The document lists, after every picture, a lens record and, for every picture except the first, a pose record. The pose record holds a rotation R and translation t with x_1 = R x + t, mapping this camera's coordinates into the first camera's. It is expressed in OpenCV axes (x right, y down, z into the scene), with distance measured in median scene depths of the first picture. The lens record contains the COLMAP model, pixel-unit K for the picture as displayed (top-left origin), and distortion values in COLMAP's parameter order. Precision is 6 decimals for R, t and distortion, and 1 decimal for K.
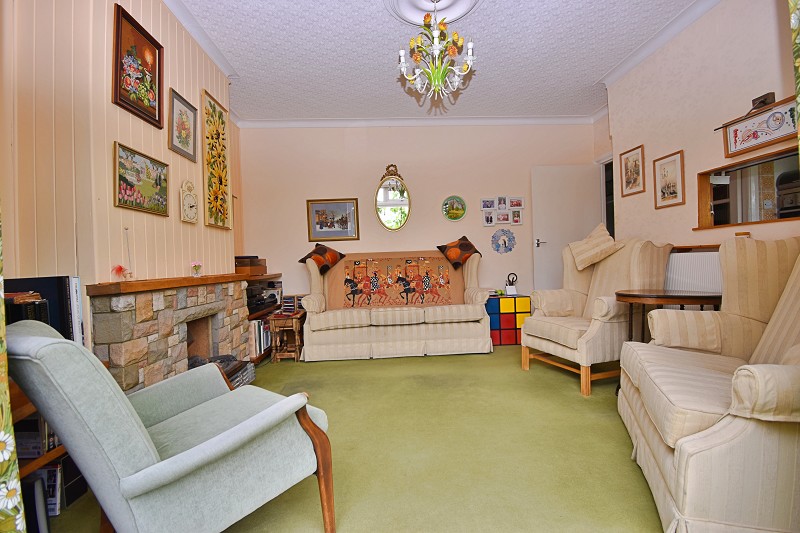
lens RADIAL K [[354.4, 0, 400.0], [0, 354.4, 266.5], [0, 0, 1]] dist [0.013041, -0.016971]
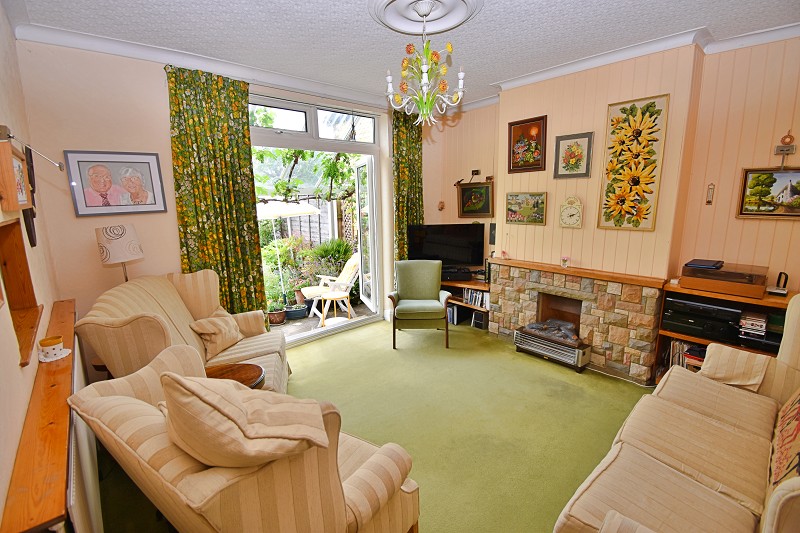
lens RADIAL K [[354.4, 0, 400.0], [0, 354.4, 266.5], [0, 0, 1]] dist [0.013041, -0.016971]
pose [[-0.765325, 0.159653, -0.623529, 0.891387], [0.025608, 0.975534, 0.218352, -0.333142], [0.643134, 0.151143, -0.750689, 1.859181]]
